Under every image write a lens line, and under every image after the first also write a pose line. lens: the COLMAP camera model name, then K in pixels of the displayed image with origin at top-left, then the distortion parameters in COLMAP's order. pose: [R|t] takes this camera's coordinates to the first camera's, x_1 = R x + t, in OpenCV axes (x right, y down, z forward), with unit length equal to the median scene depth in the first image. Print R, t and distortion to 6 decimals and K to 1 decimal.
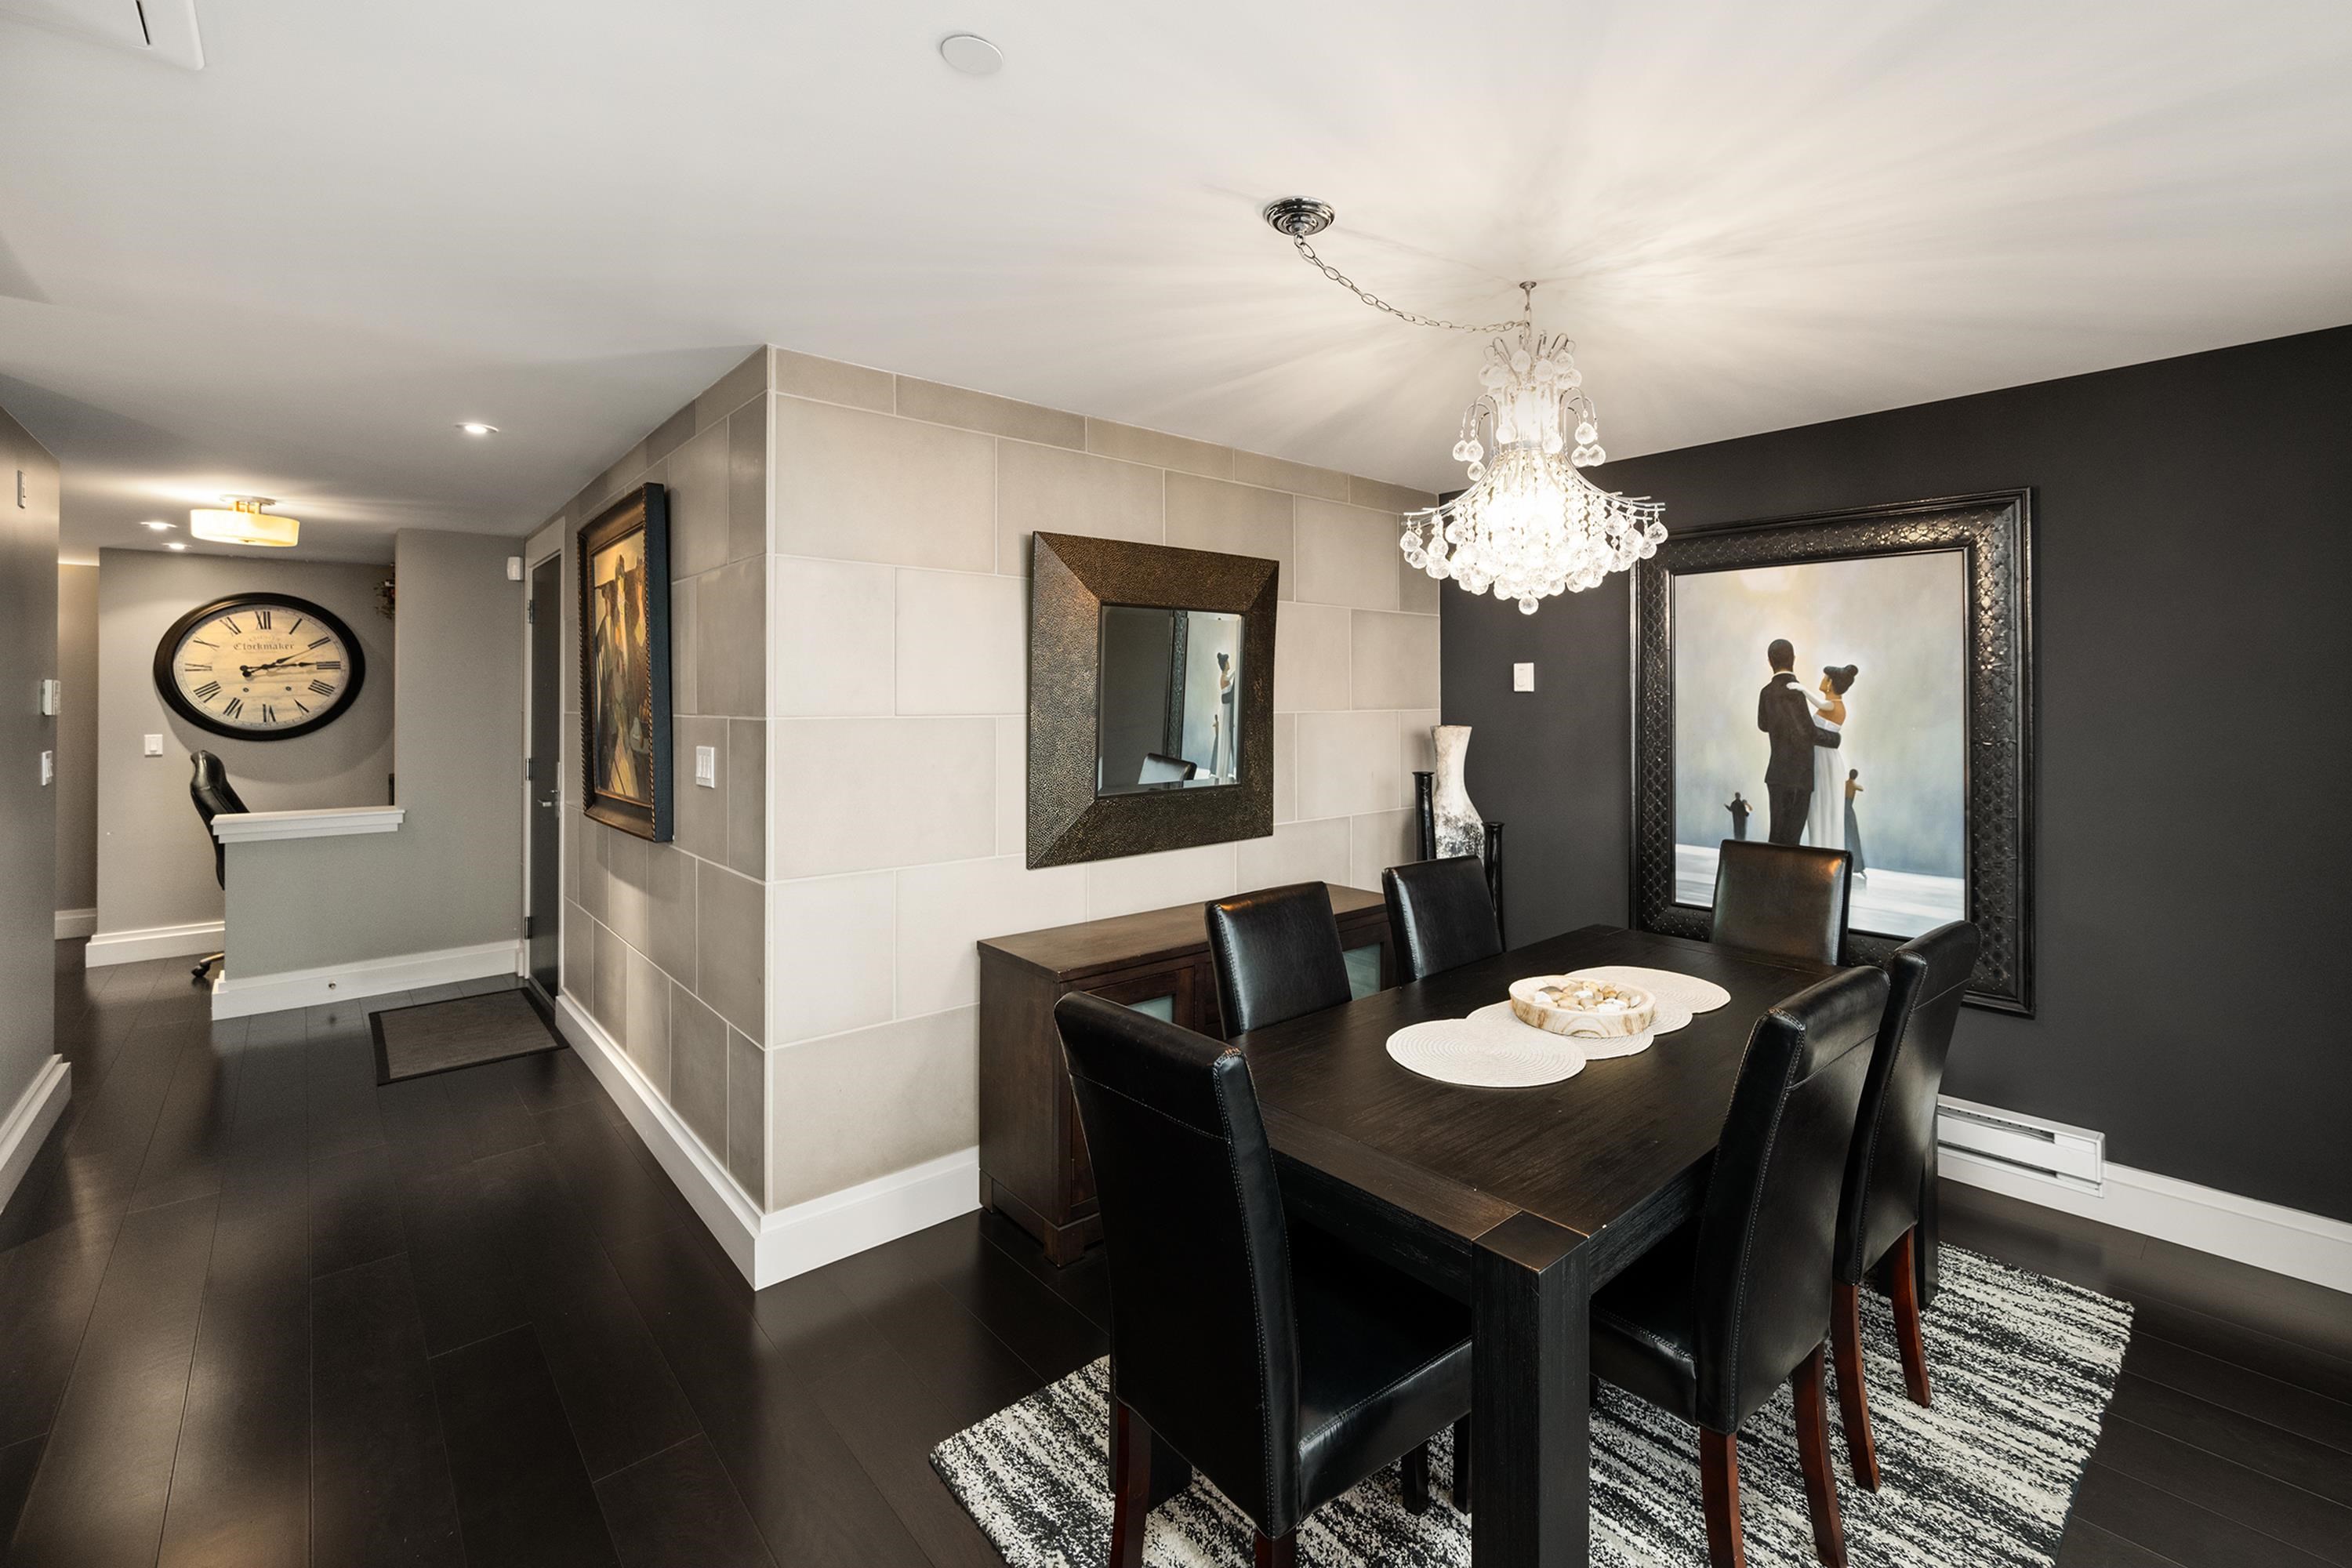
lens RADIAL K [[1014.3, 0, 1263.7], [0, 1014.3, 687.1], [0, 0, 1]] dist [0.001825, 0.000190]
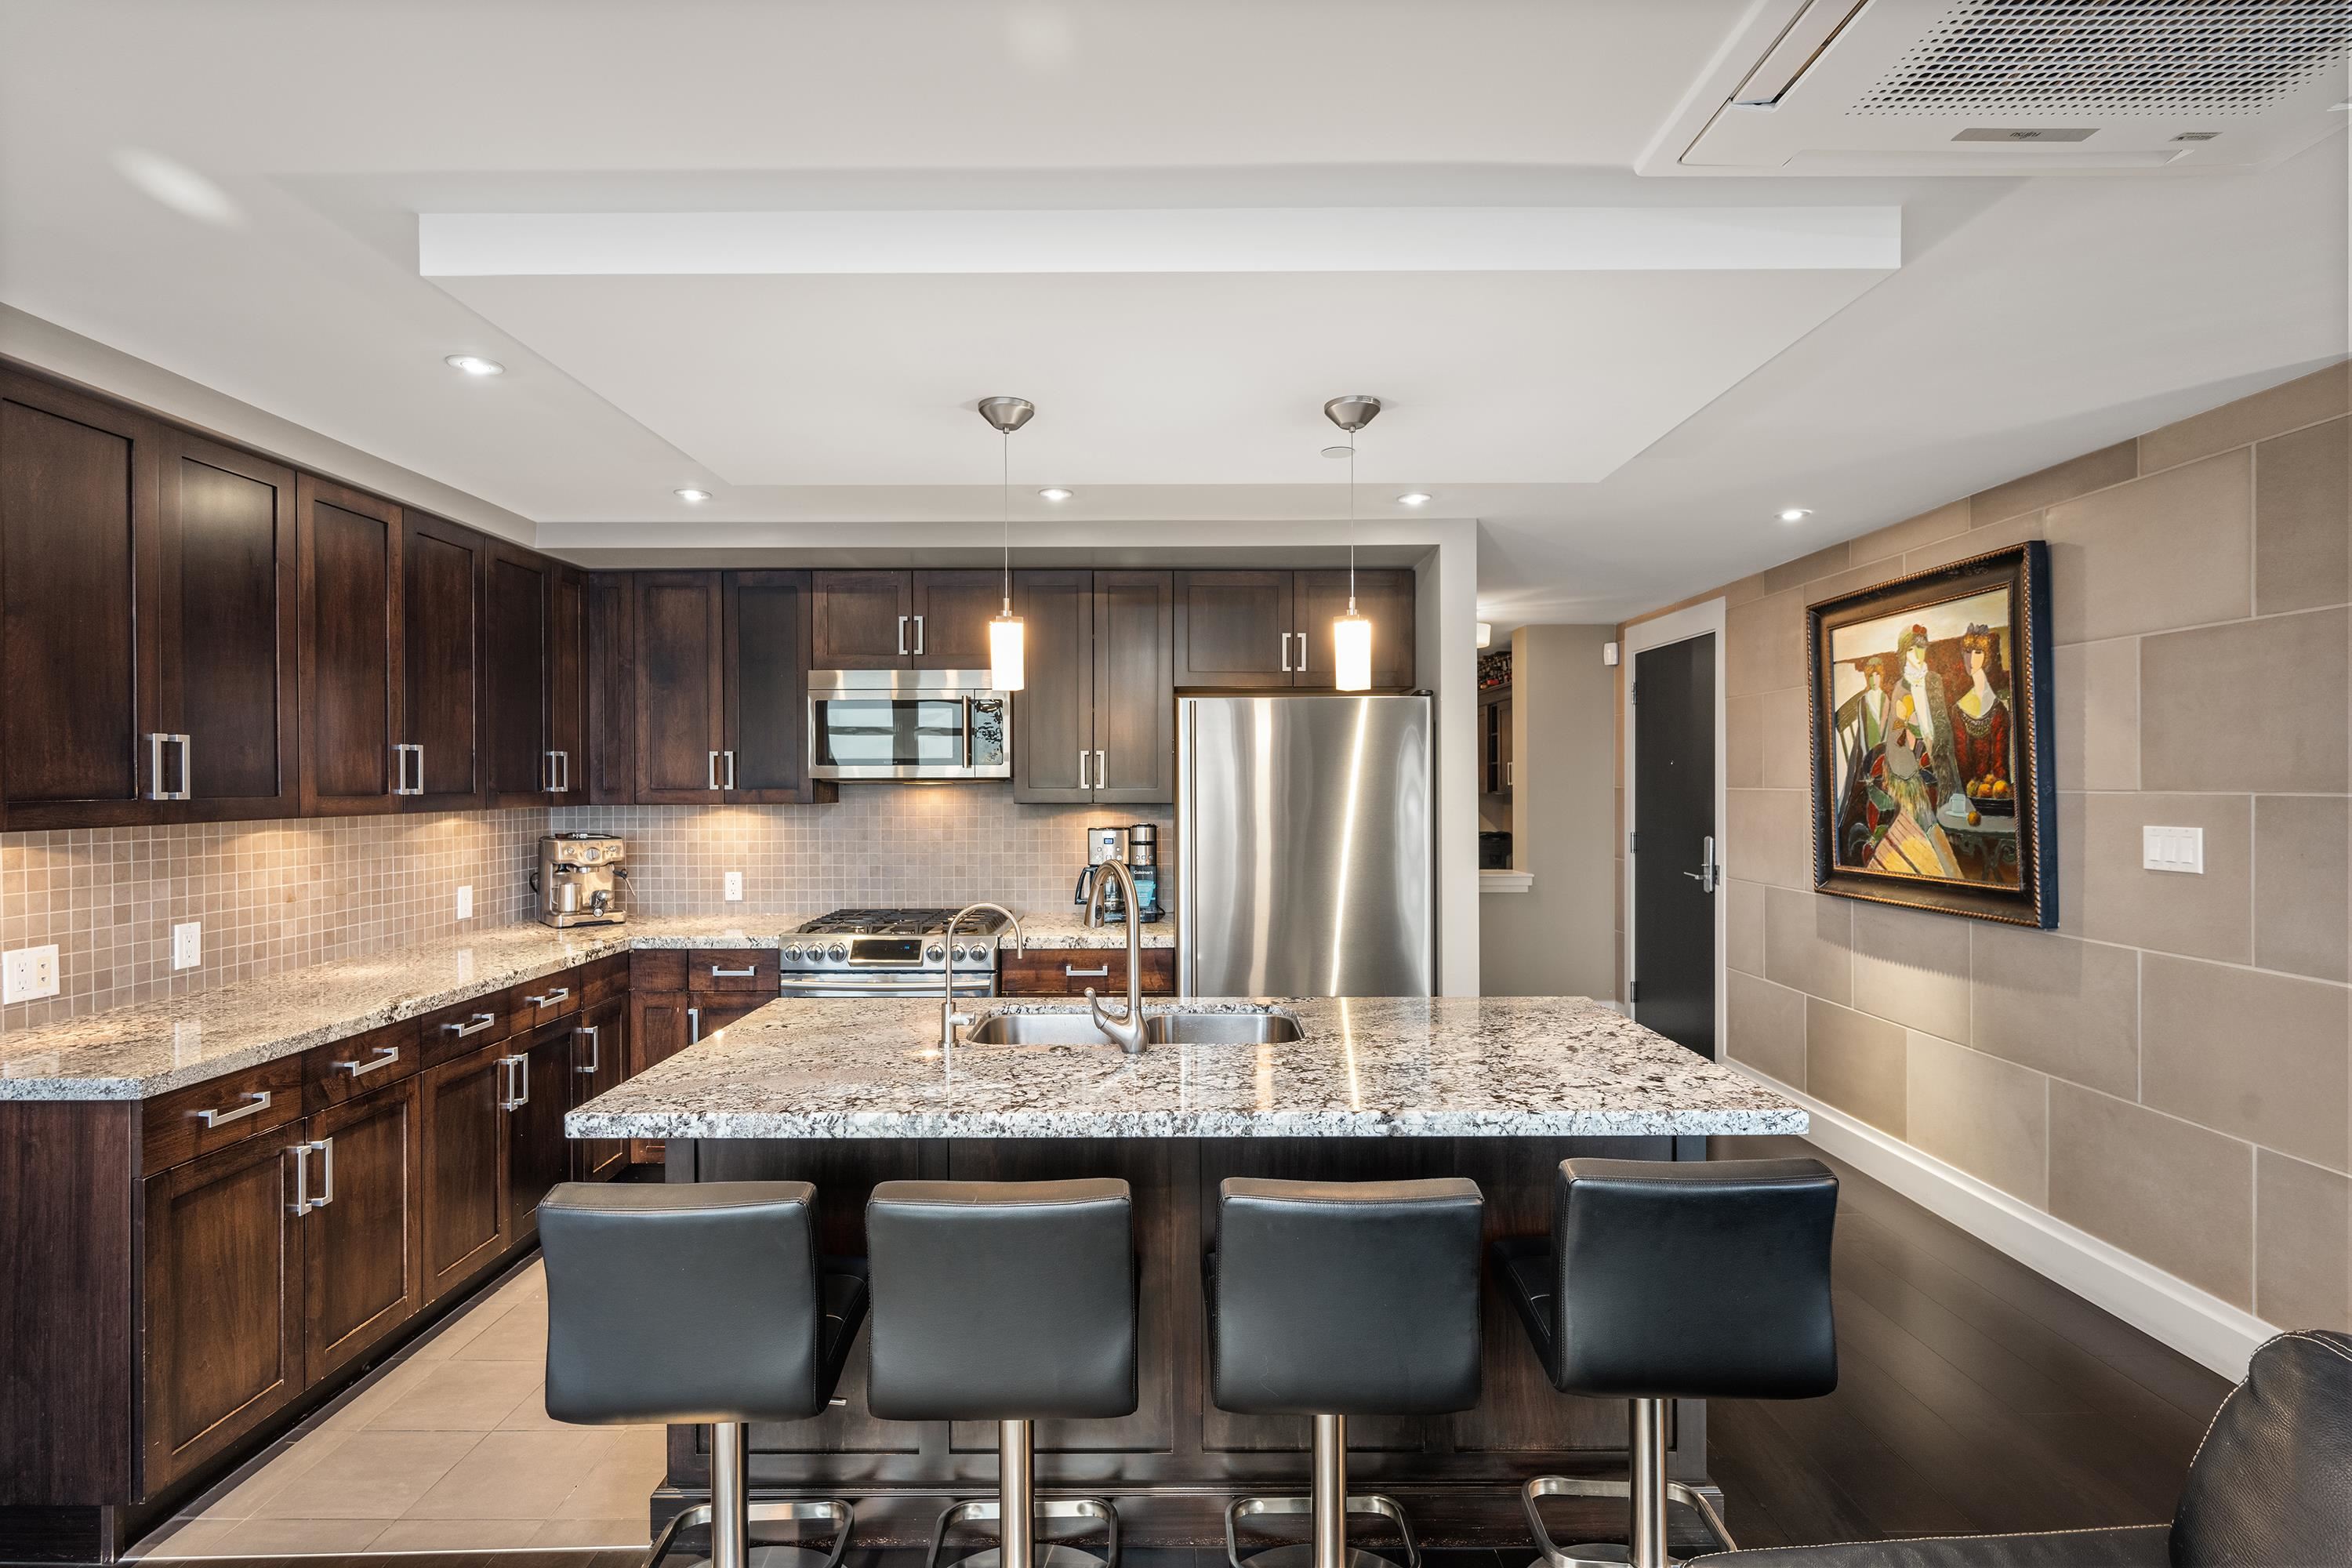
lens RADIAL K [[1095.6, 0, 1172.4], [0, 1095.6, 786.3], [0, 0, 1]] dist [-0.001058, -0.000313]
pose [[0.730119, 0.004878, -0.683302, -0.379822], [0.007268, 0.999863, 0.014904, 0.002381], [0.683281, -0.015848, 0.729983, -0.205616]]
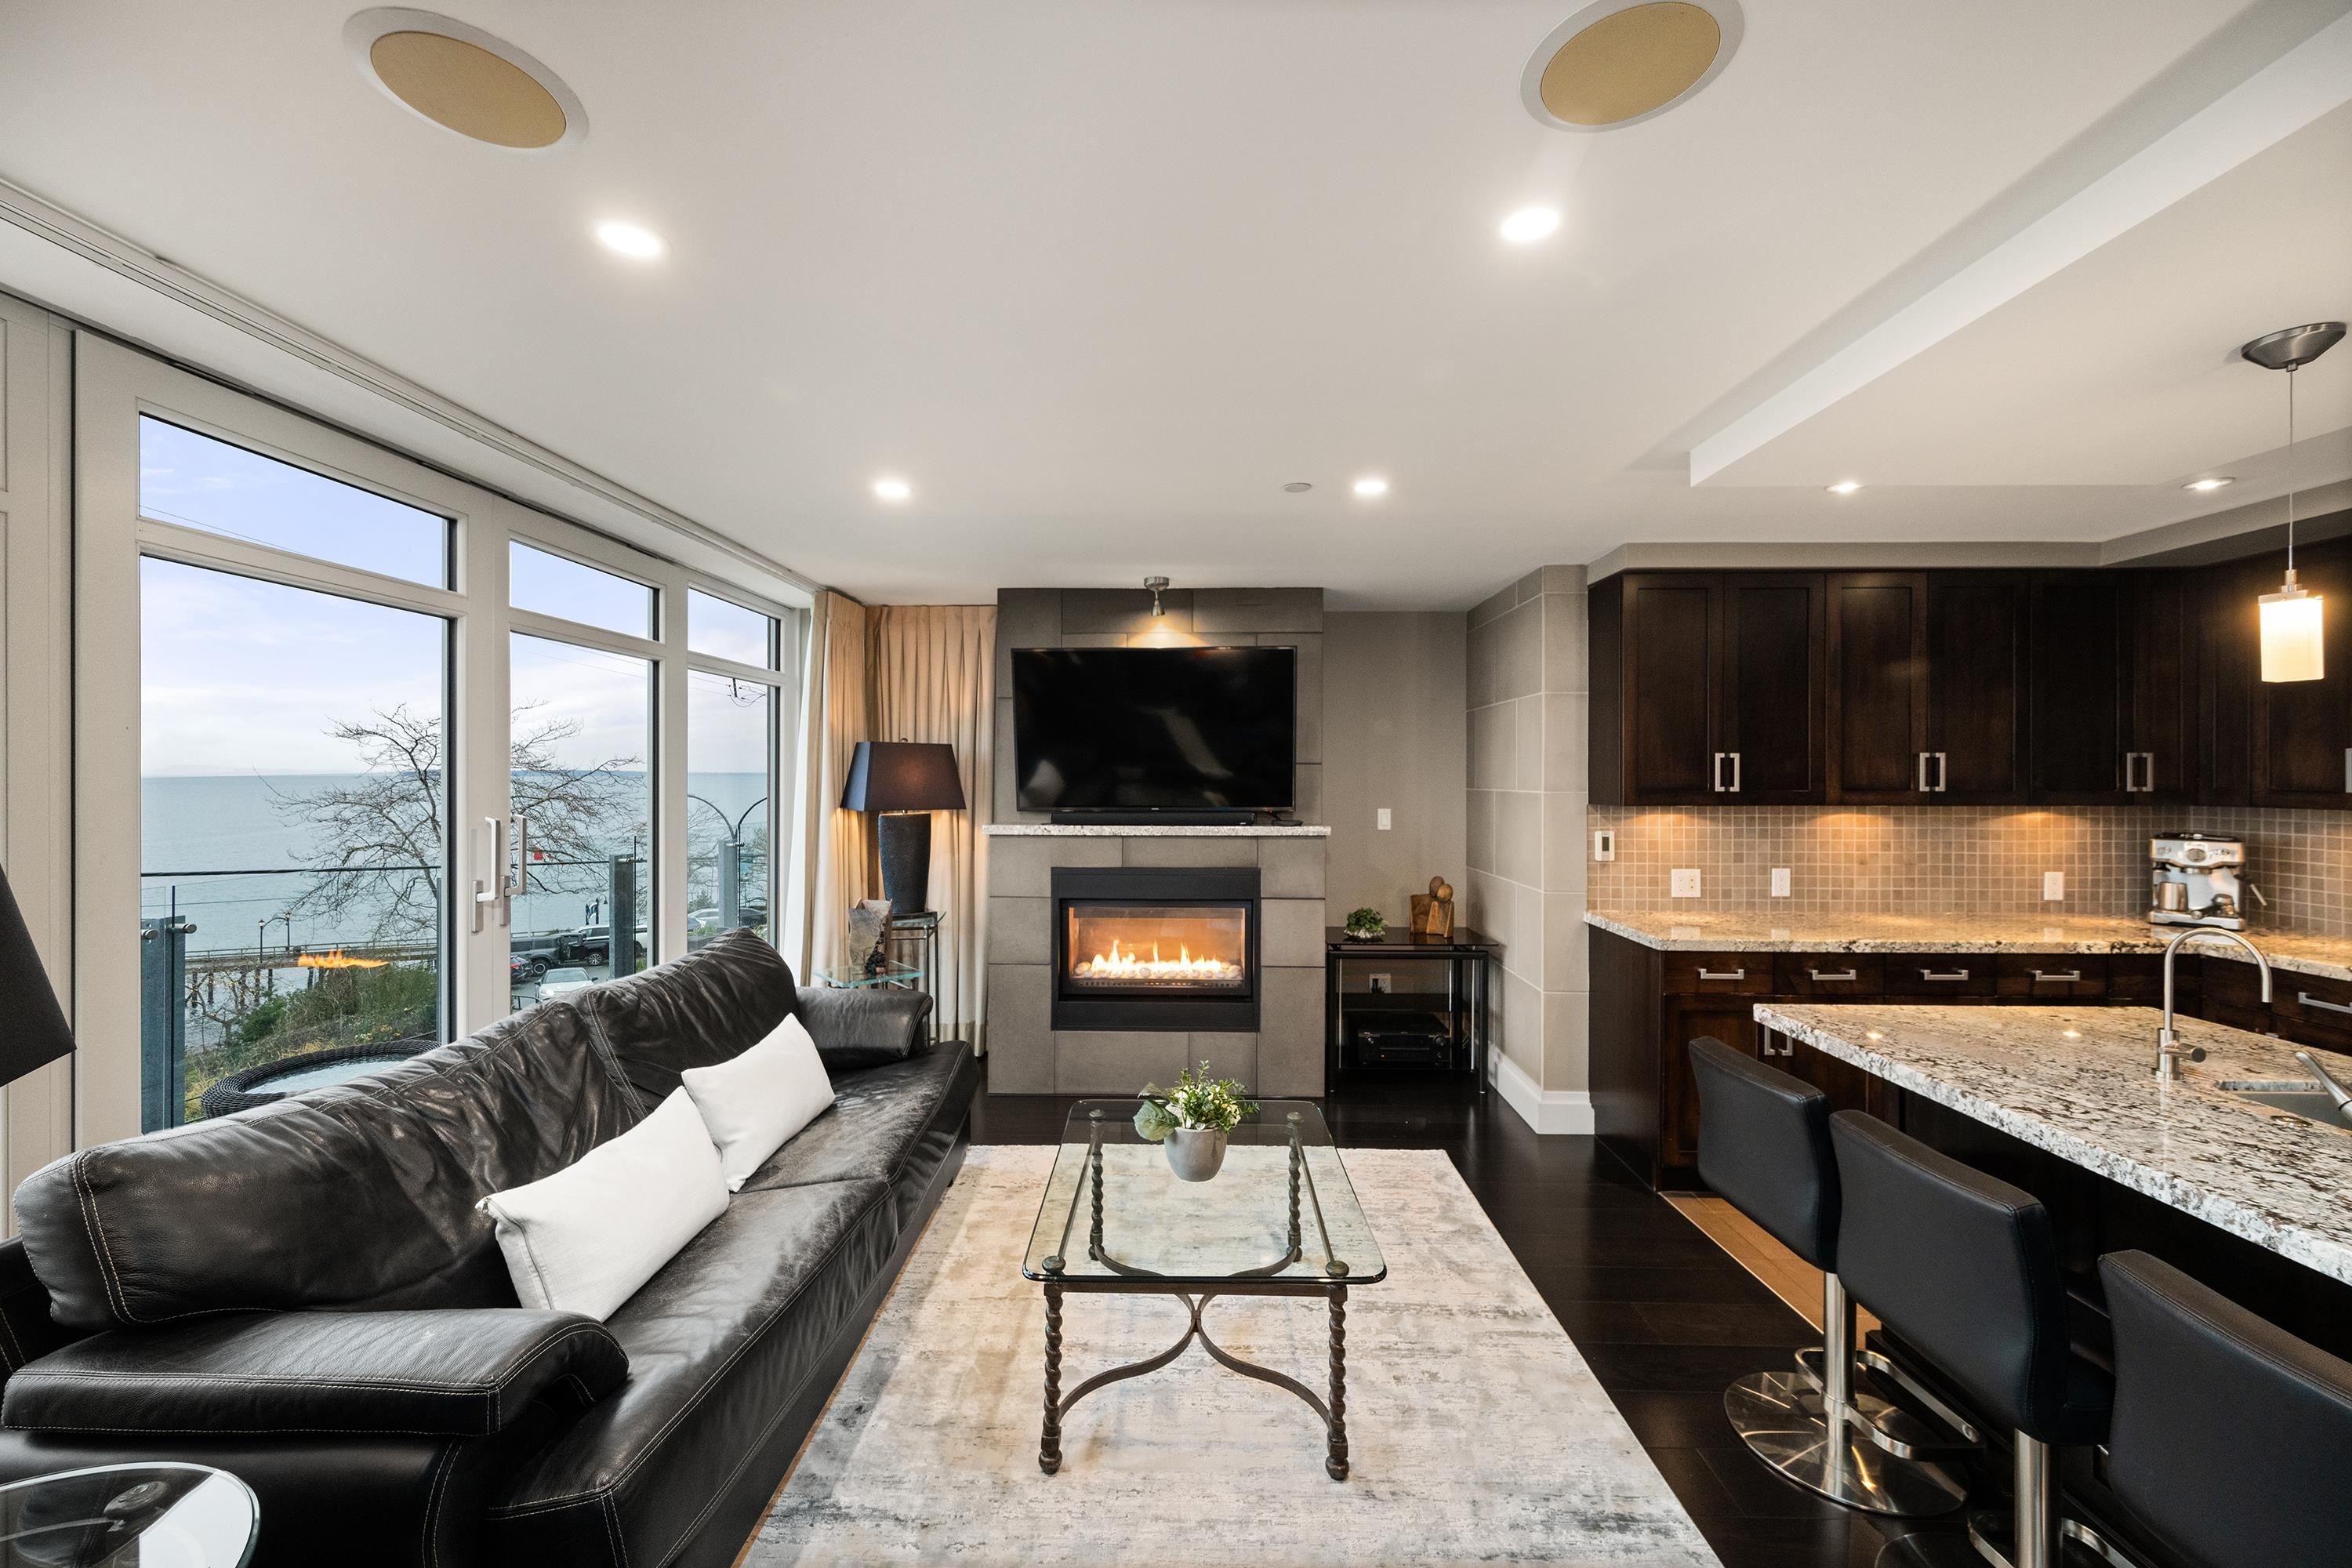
lens RADIAL K [[925.9, 0, 1173.7], [0, 925.9, 773.0], [0, 0, 1]] dist [-0.003159, -0.000002]
pose [[-0.702434, 0.002046, -0.711746, -0.210005], [0.008389, 0.999950, -0.005404, -0.002163], [0.711699, -0.009767, -0.702416, 0.088327]]
